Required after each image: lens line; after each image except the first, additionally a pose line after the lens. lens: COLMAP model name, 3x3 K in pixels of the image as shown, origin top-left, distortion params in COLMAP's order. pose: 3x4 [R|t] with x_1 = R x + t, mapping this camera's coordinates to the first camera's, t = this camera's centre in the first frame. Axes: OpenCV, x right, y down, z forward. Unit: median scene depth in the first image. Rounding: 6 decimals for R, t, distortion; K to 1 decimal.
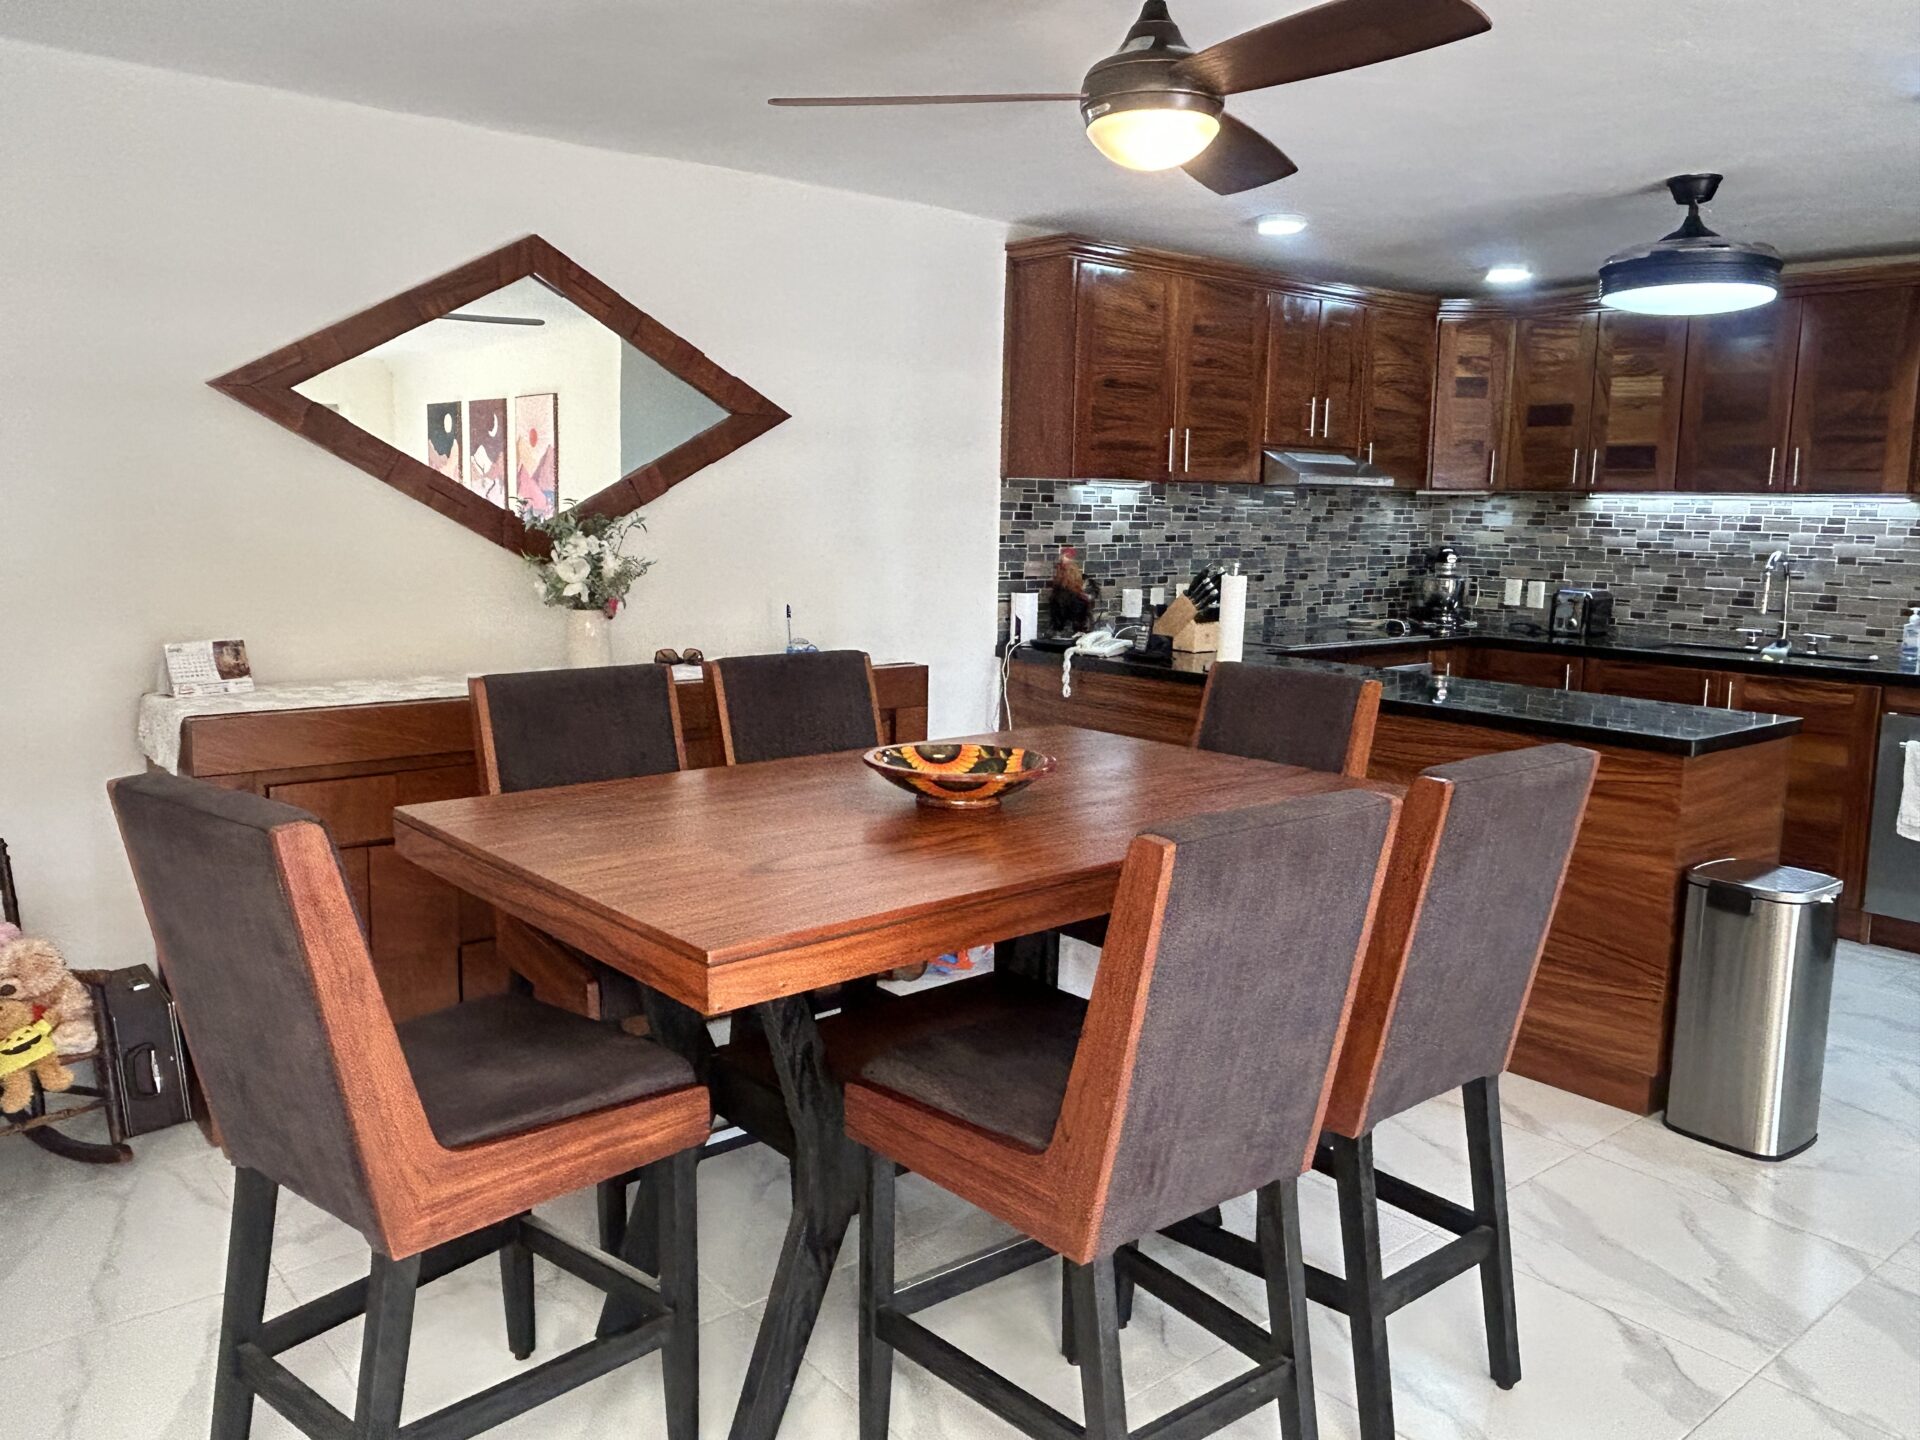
lens RADIAL K [[1467.9, 0, 959.5], [0, 1467.9, 688.9], [0, 0, 1]] dist [0.035375, -0.053806]
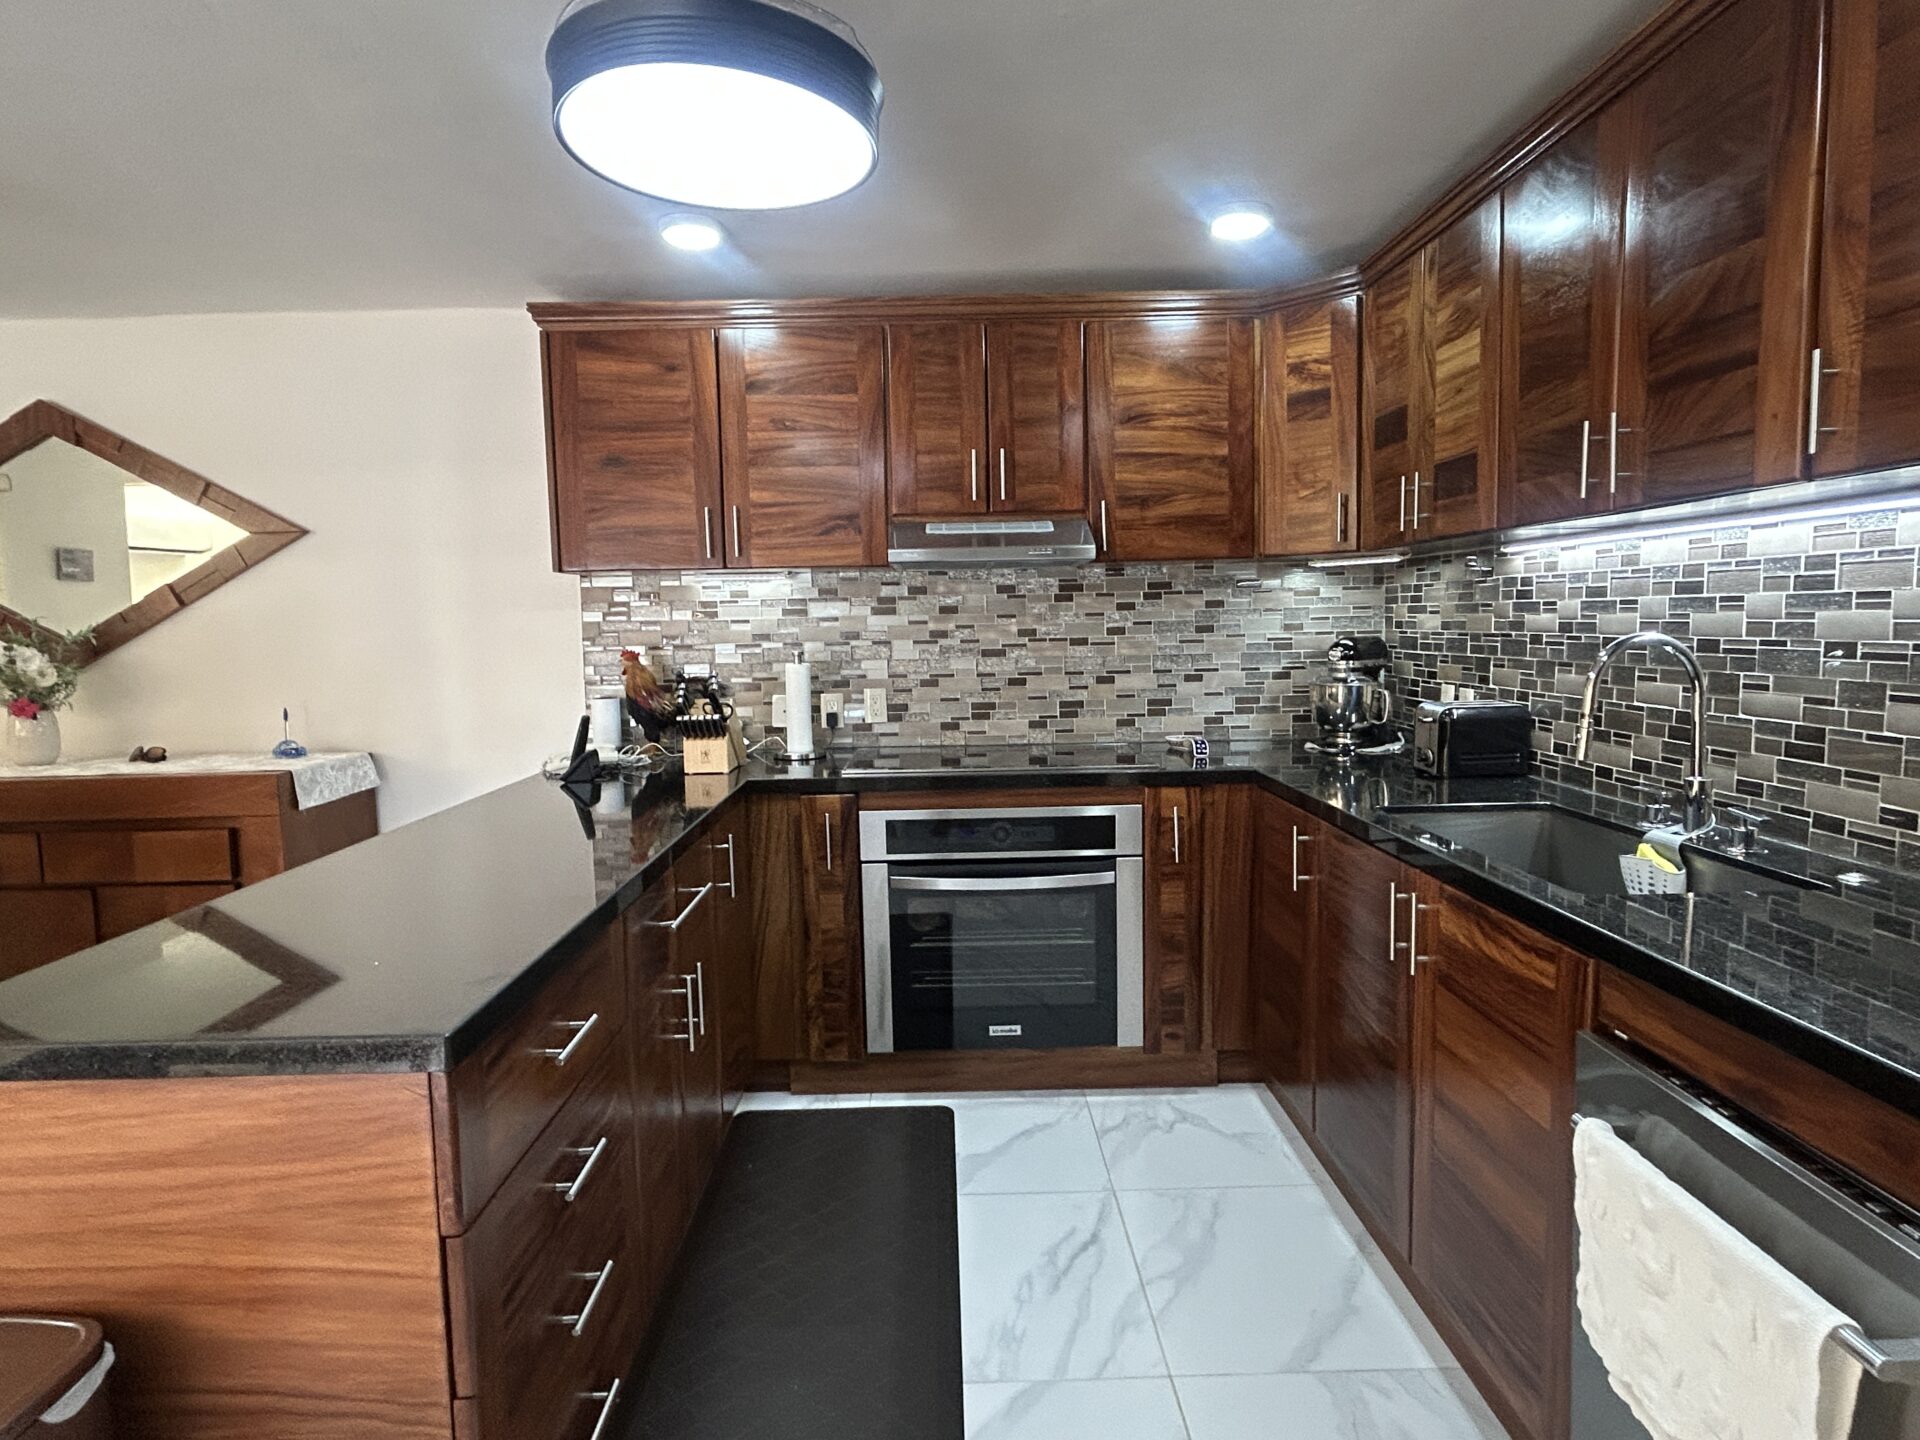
lens RADIAL K [[1039.2, 0, 957.1], [0, 1039.2, 709.7], [0, 0, 1]] dist [0.003284, -0.000643]
pose [[0.771252, 0.019990, -0.636216, 0.539095], [-0.046398, 0.998613, -0.024870, -0.044093], [0.634837, 0.048700, 0.771110, 0.536339]]
